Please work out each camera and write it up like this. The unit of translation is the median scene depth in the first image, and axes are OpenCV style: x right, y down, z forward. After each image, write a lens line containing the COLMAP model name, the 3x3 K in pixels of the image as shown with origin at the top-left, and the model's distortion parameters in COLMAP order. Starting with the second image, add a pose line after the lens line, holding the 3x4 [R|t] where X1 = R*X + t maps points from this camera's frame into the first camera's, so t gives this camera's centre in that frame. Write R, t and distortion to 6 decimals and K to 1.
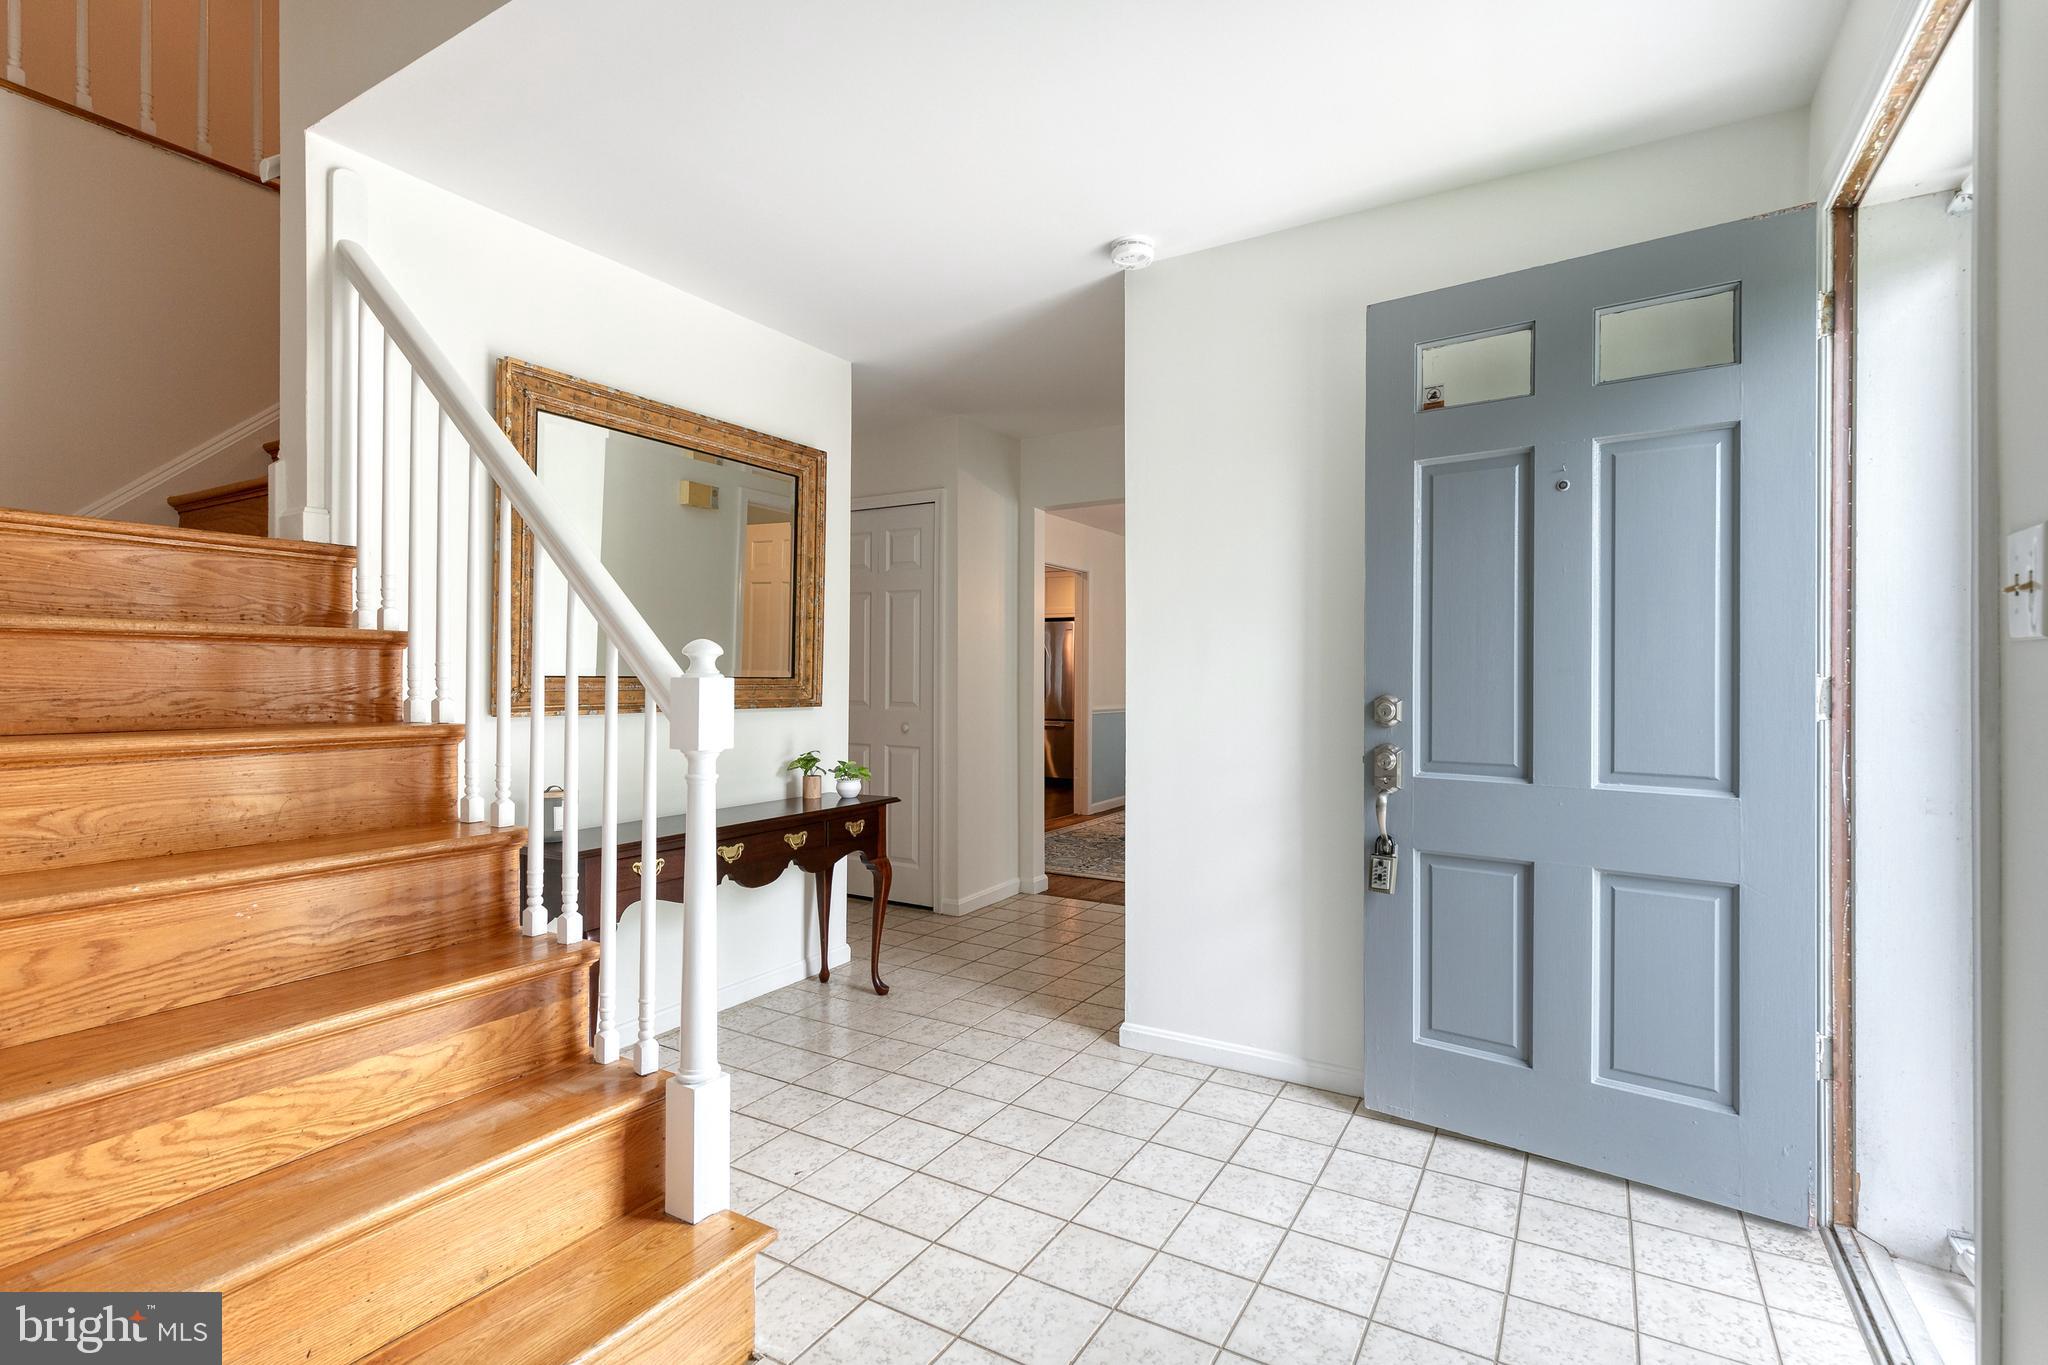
lens RADIAL K [[925.7, 0, 1038.3], [0, 925.7, 680.1], [0, 0, 1]] dist [0.009781, -0.001163]
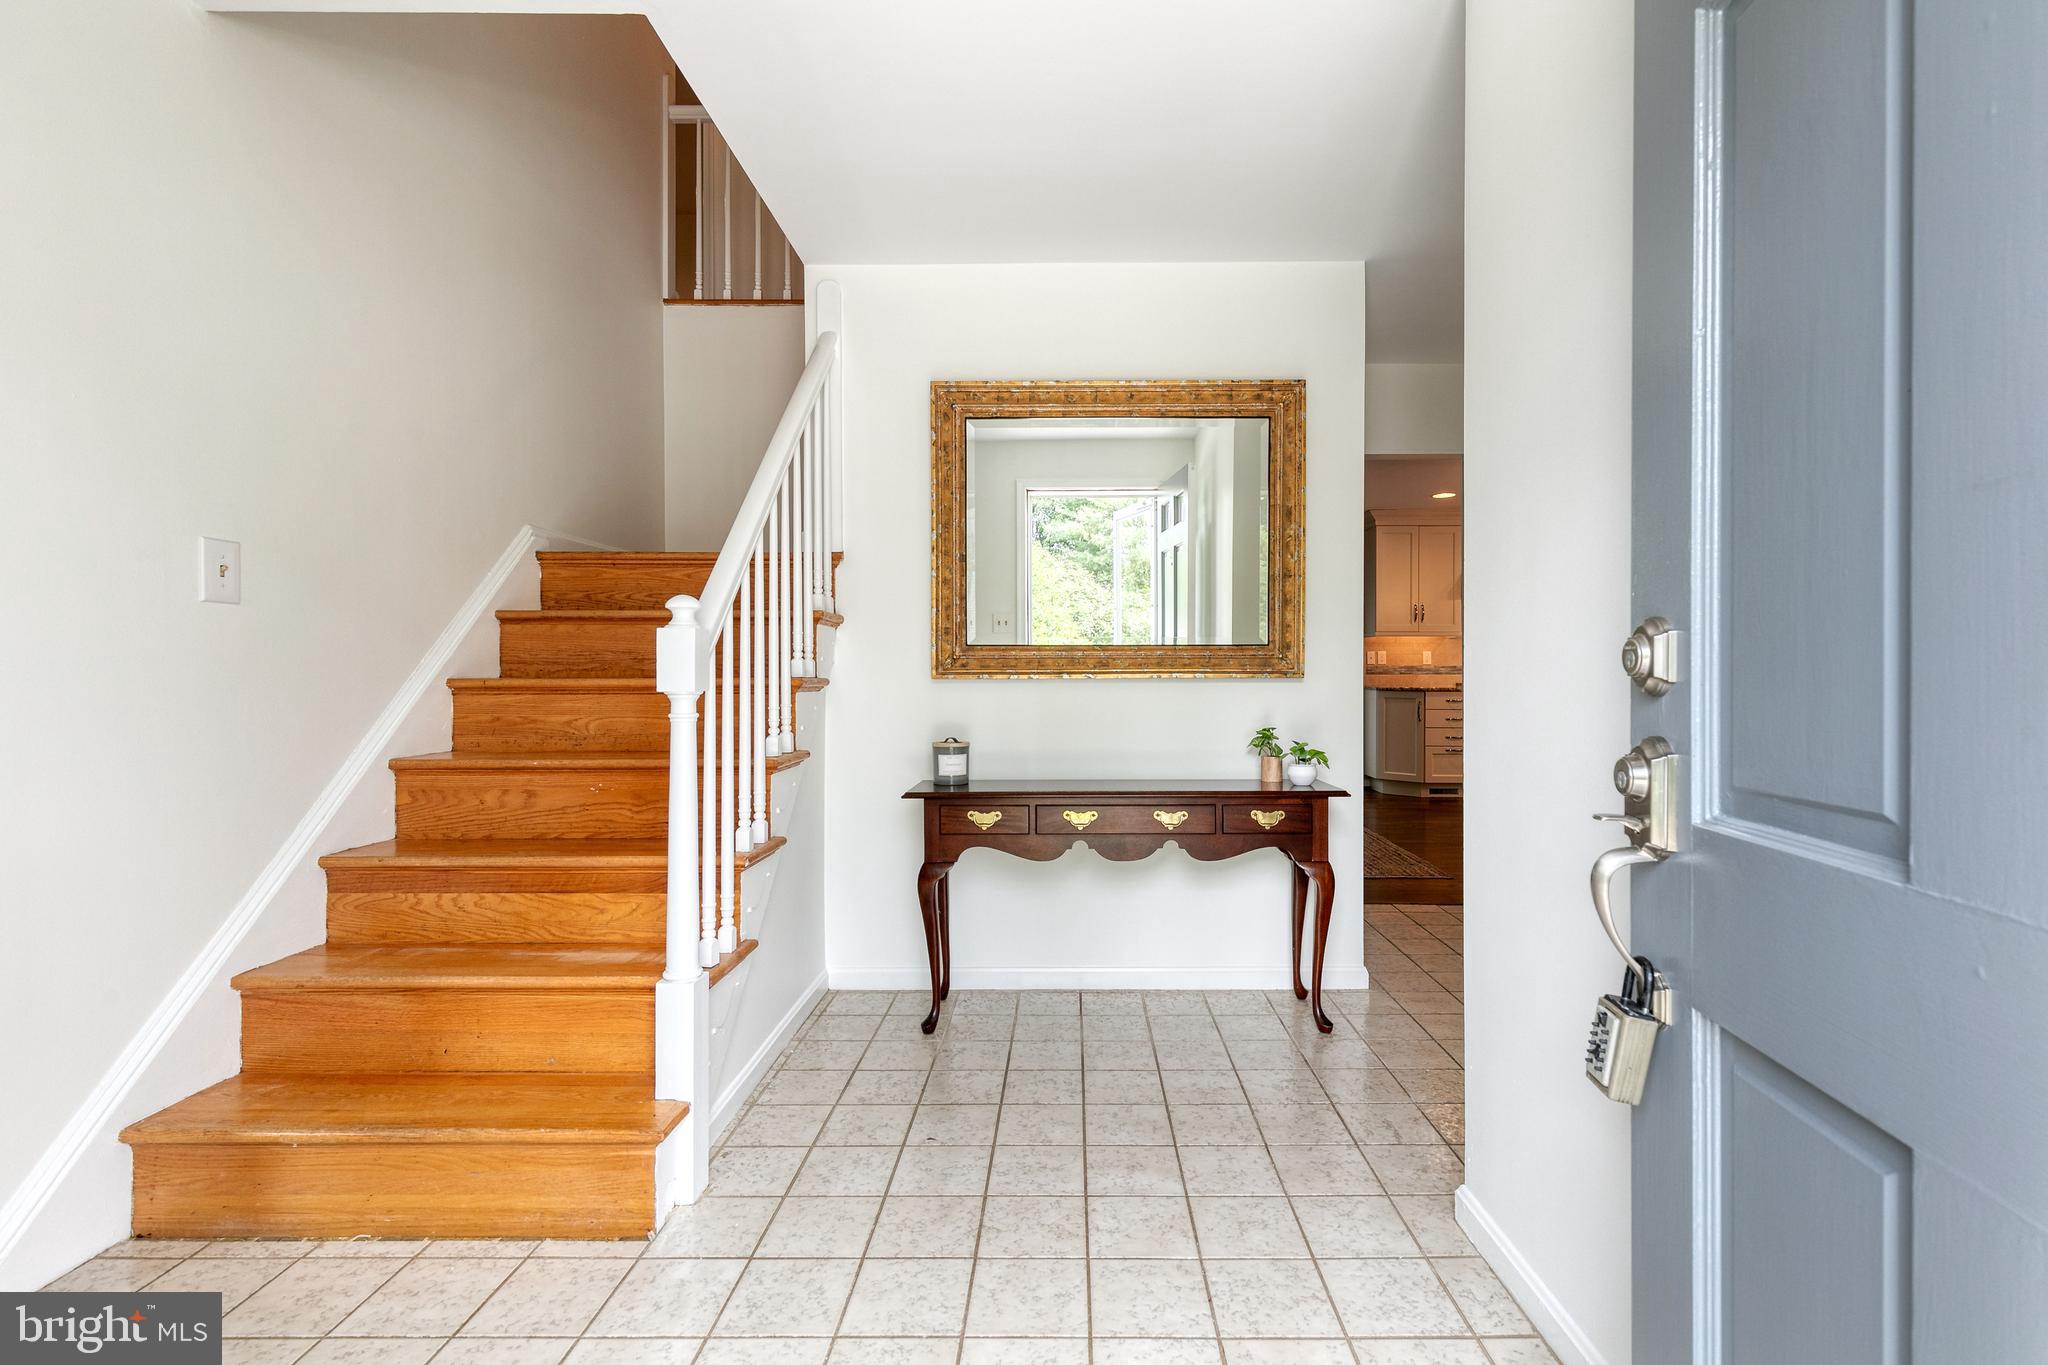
lens RADIAL K [[918.8, 0, 1053.4], [0, 918.8, 675.6], [0, 0, 1]] dist [0.009903, -0.000492]
pose [[0.513163, -0.002223, -0.858289, 0.595945], [0.004778, 0.999989, 0.000266, 0.040182], [0.858278, -0.004237, 0.513167, 0.571250]]
